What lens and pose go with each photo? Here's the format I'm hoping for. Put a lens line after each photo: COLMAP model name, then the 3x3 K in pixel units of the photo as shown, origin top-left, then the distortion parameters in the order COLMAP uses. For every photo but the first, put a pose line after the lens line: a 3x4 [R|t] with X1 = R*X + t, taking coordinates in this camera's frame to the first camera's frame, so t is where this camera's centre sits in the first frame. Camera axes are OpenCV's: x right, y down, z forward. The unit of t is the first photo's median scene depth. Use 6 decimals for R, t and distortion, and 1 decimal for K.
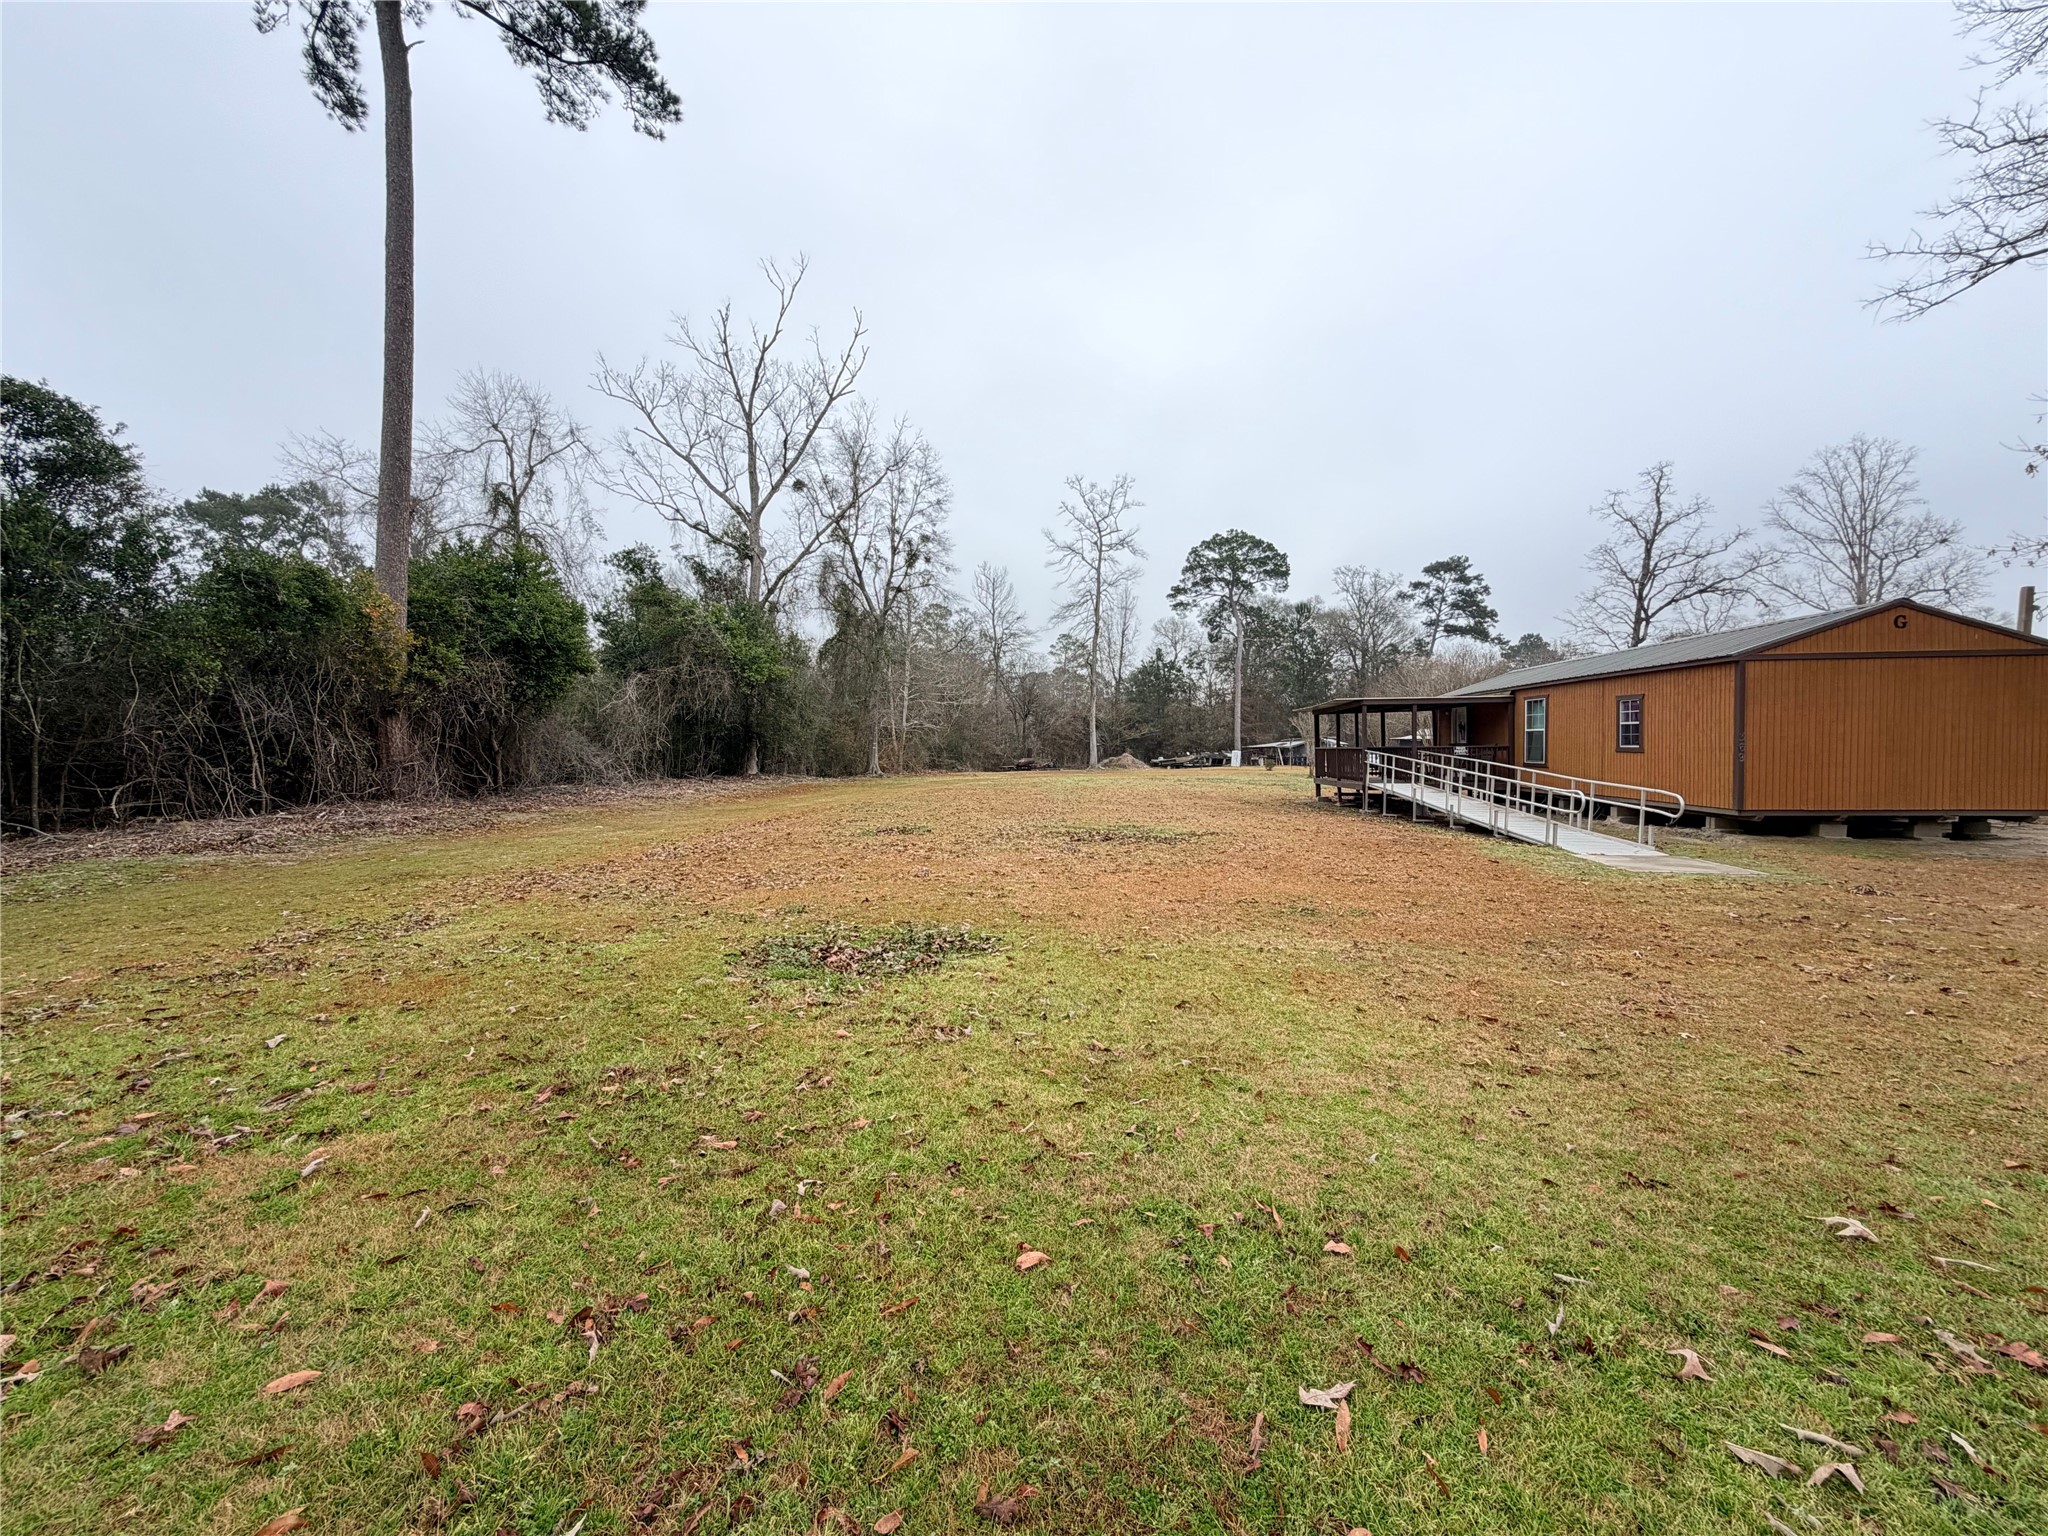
lens RADIAL K [[817.3, 0, 1020.1], [0, 817.3, 770.8], [0, 0, 1]] dist [0.001533, -0.000413]
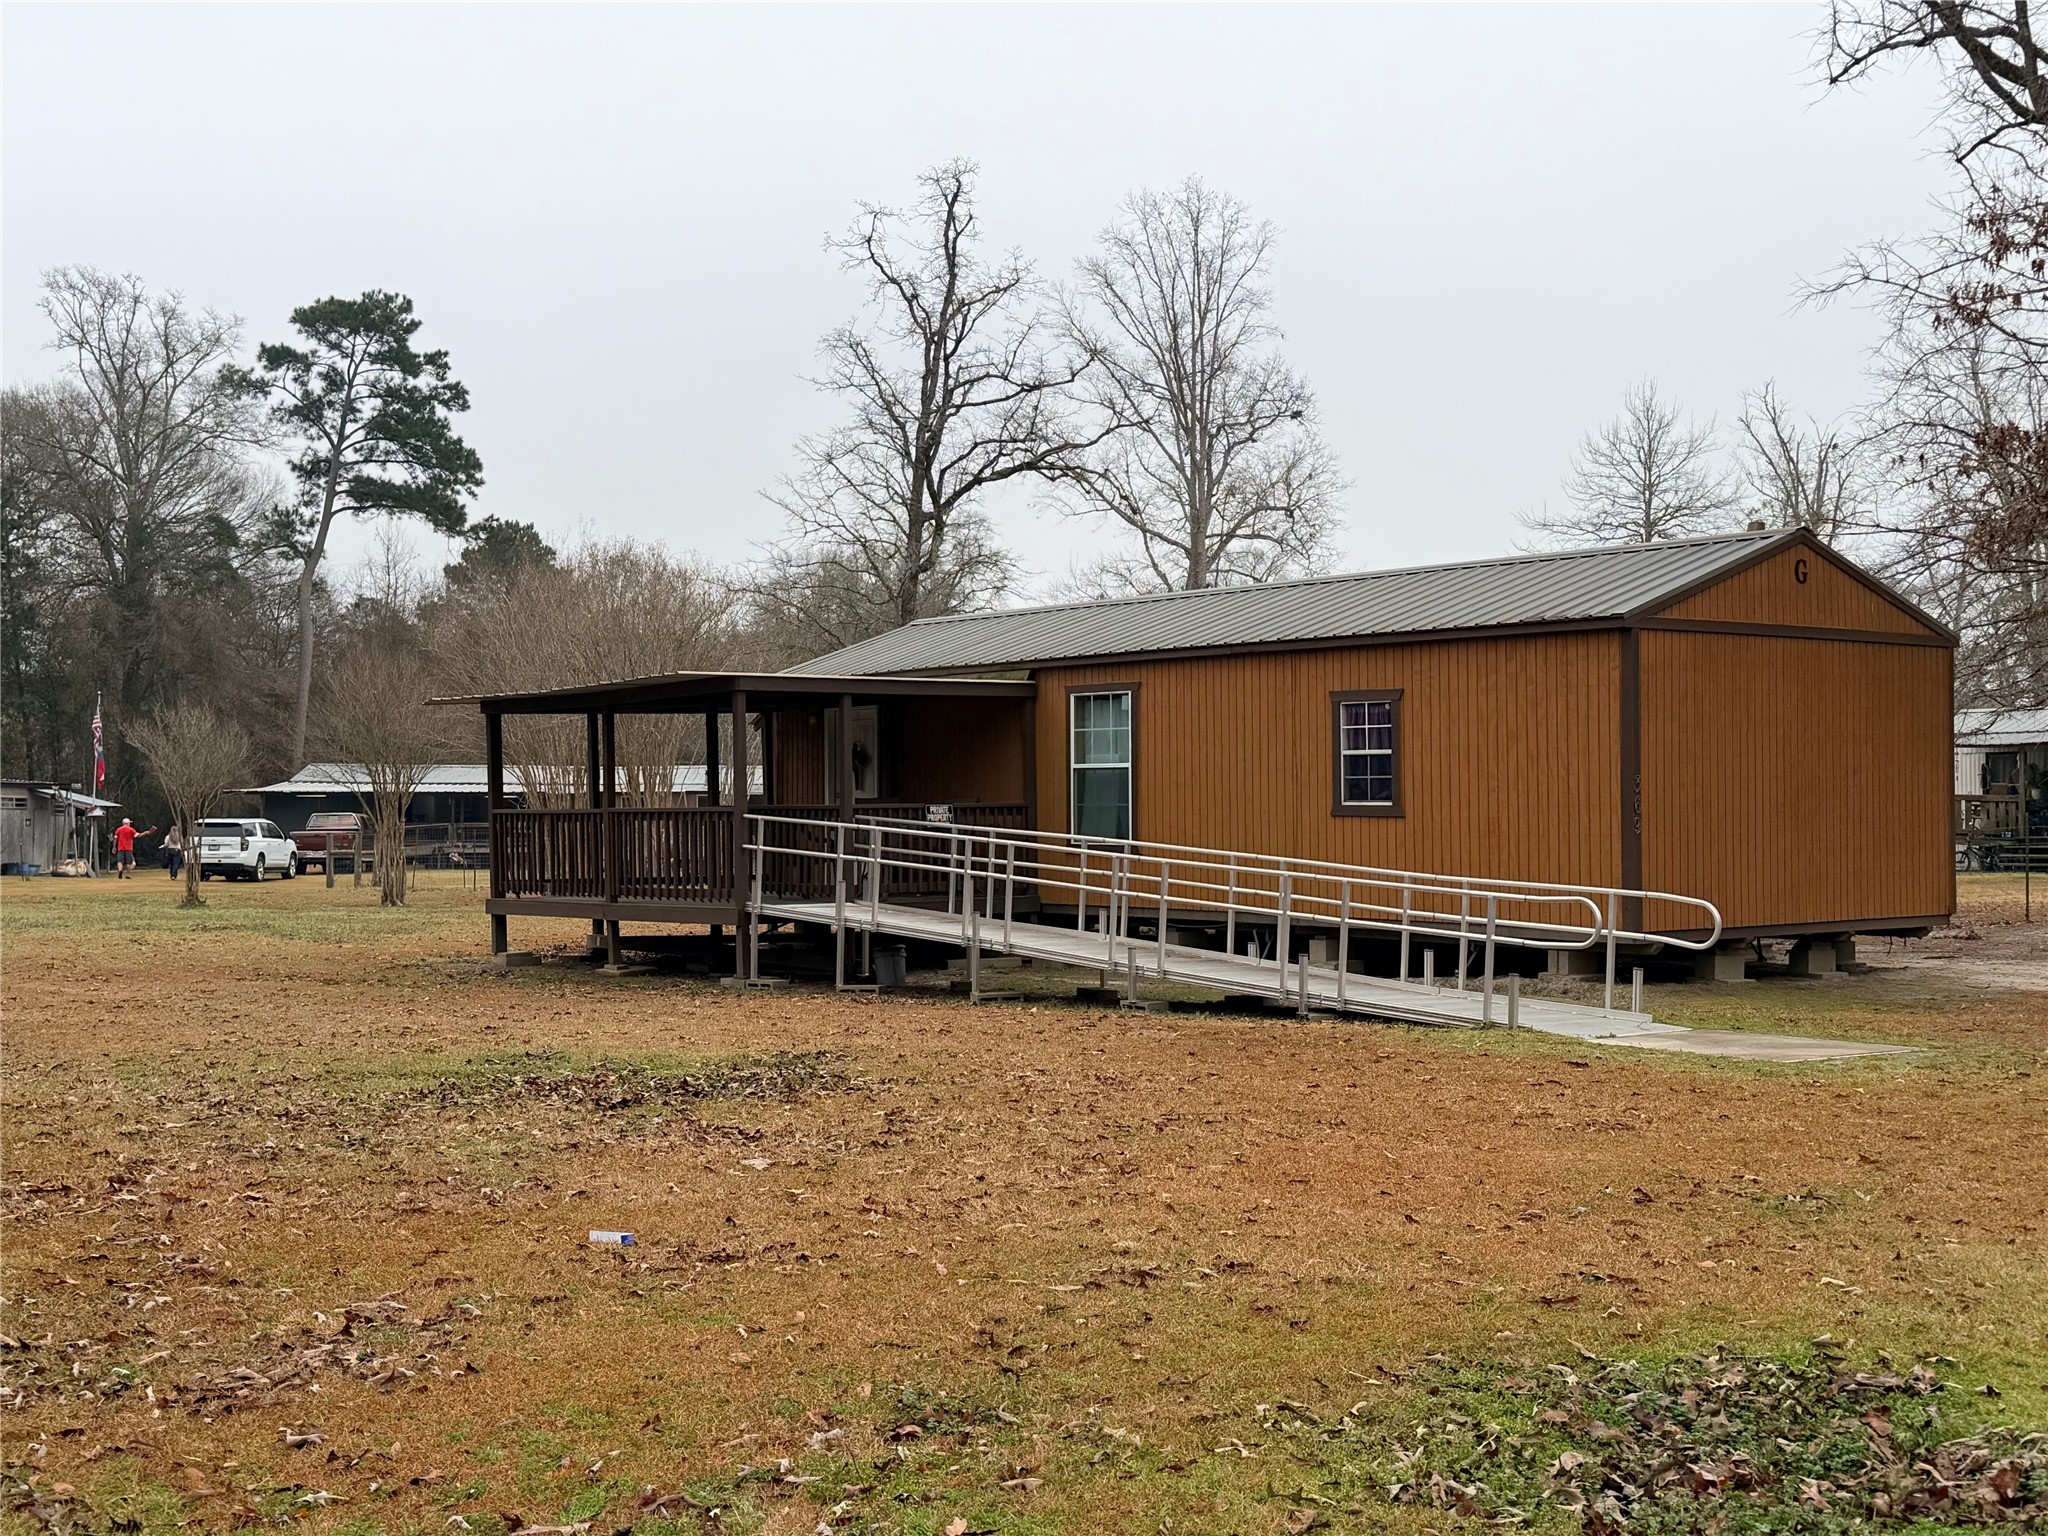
lens RADIAL K [[2447.4, 0, 1024.0], [0, 2447.4, 768.0], [0, 0, 1]] dist [0.246652, -0.632362]
pose [[0.697874, 0.014303, 0.716078, -0.074243], [0.021201, 0.998950, -0.040614, 0.000380], [-0.715907, 0.043525, 0.696838, 0.038314]]
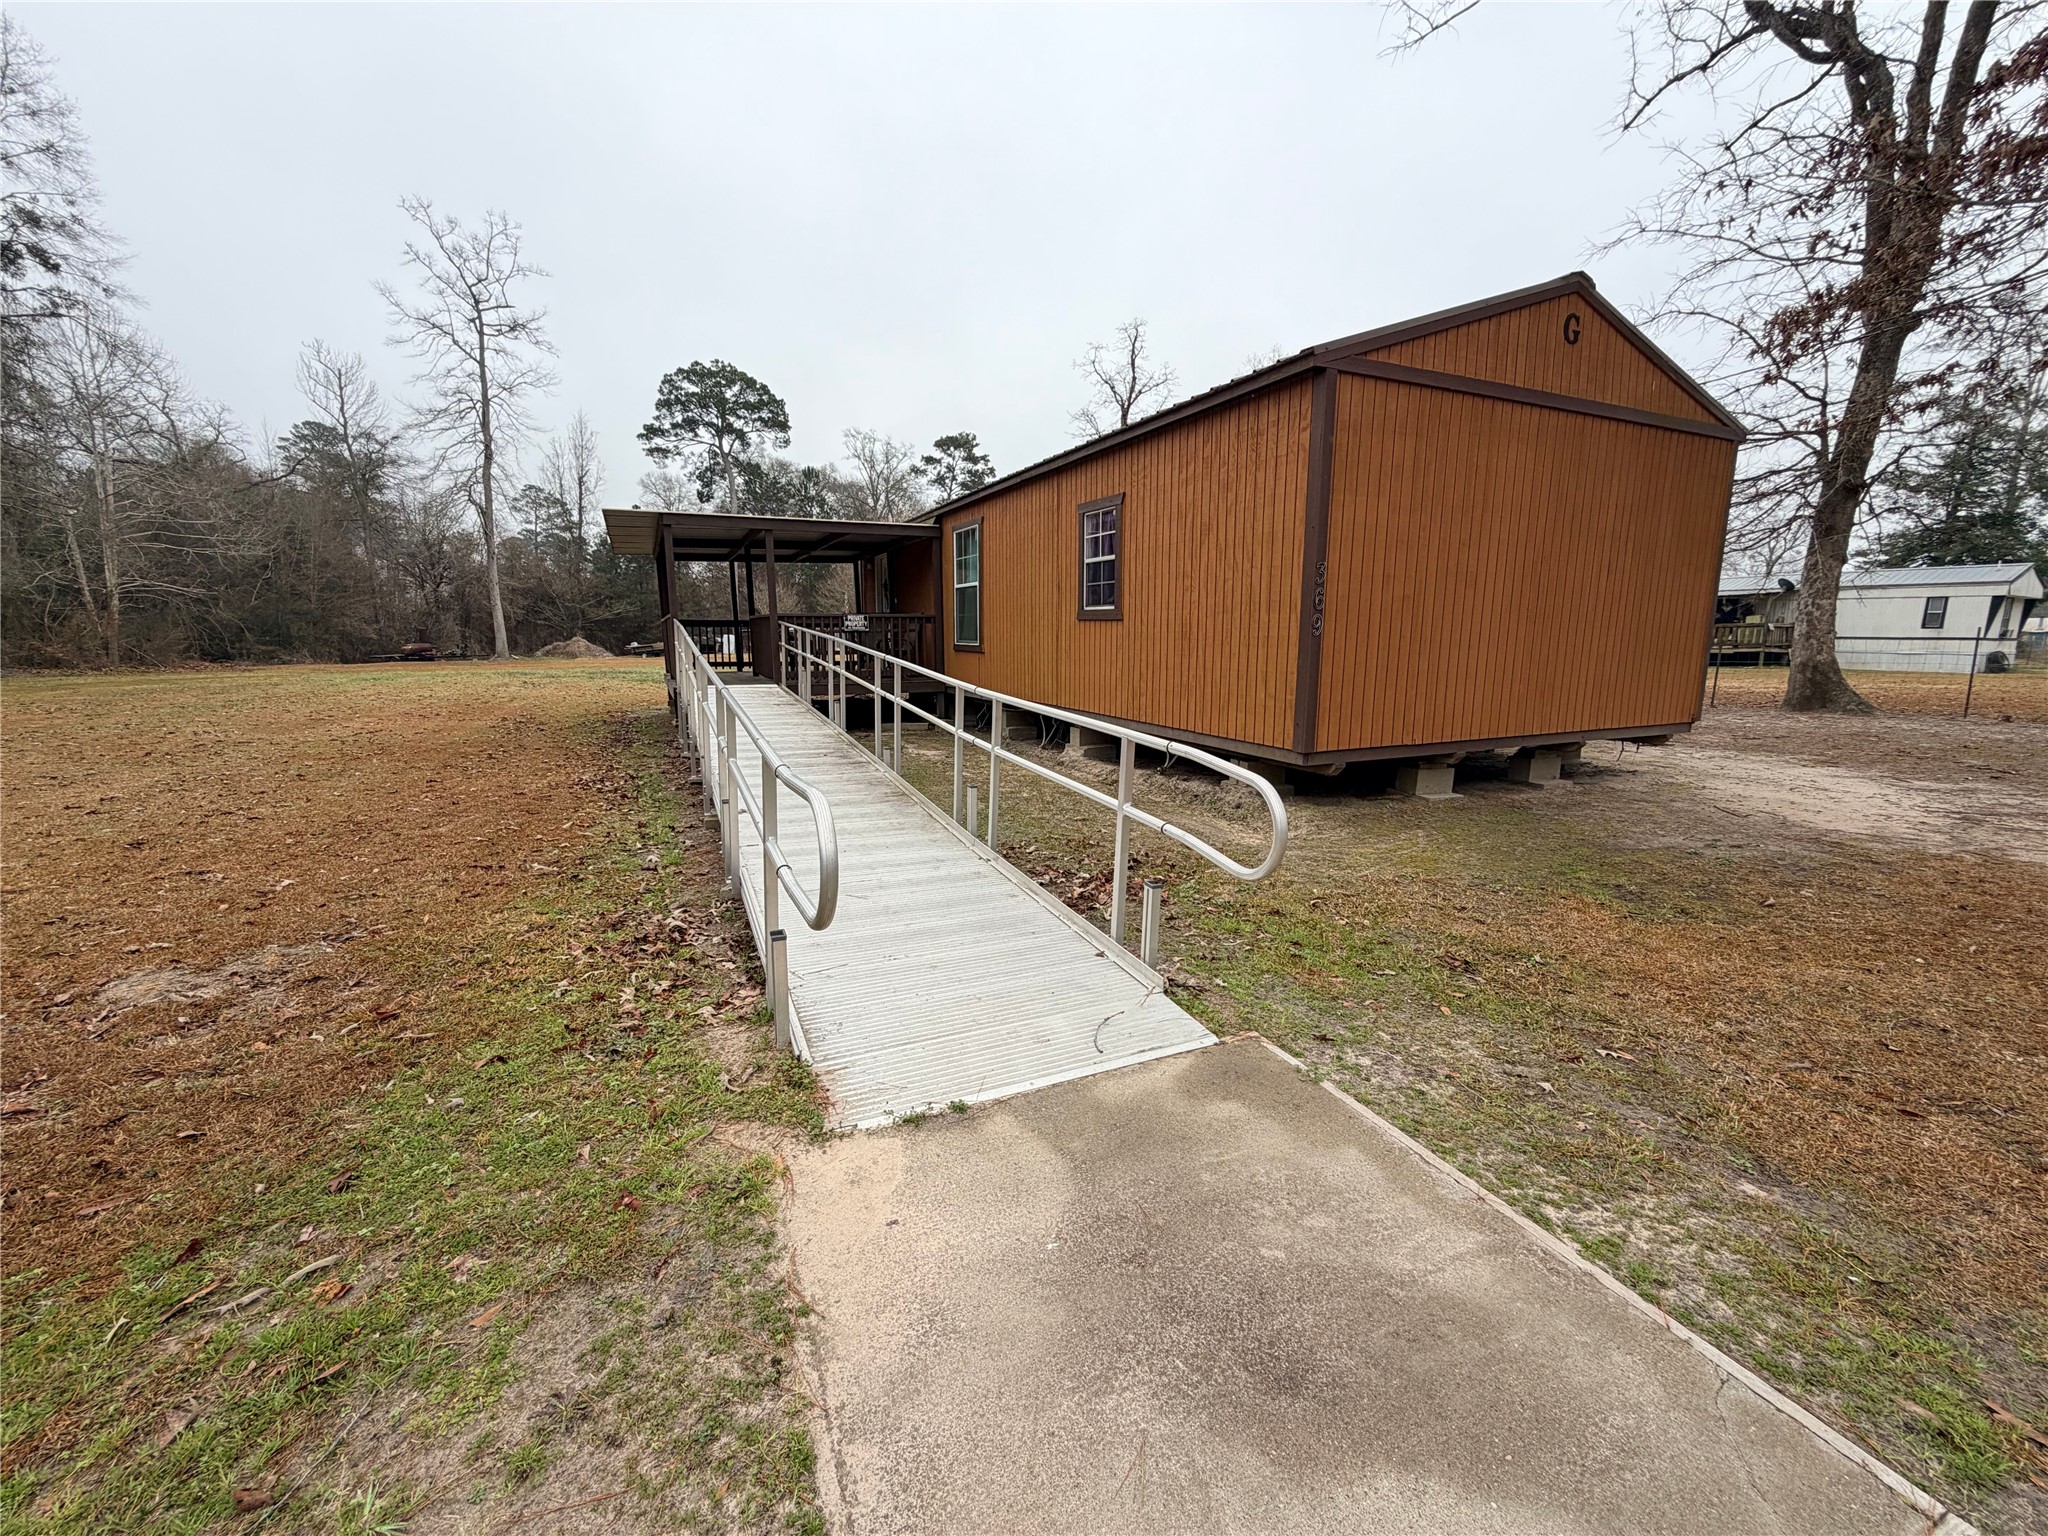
lens RADIAL K [[817.3, 0, 1020.1], [0, 817.3, 770.8], [0, 0, 1]] dist [0.001533, -0.000413]
pose [[0.860754, -0.076418, 0.503253, 0.092260], [0.006911, 0.990330, 0.138560, -0.000265], [-0.508975, -0.115788, 0.852958, 0.121954]]
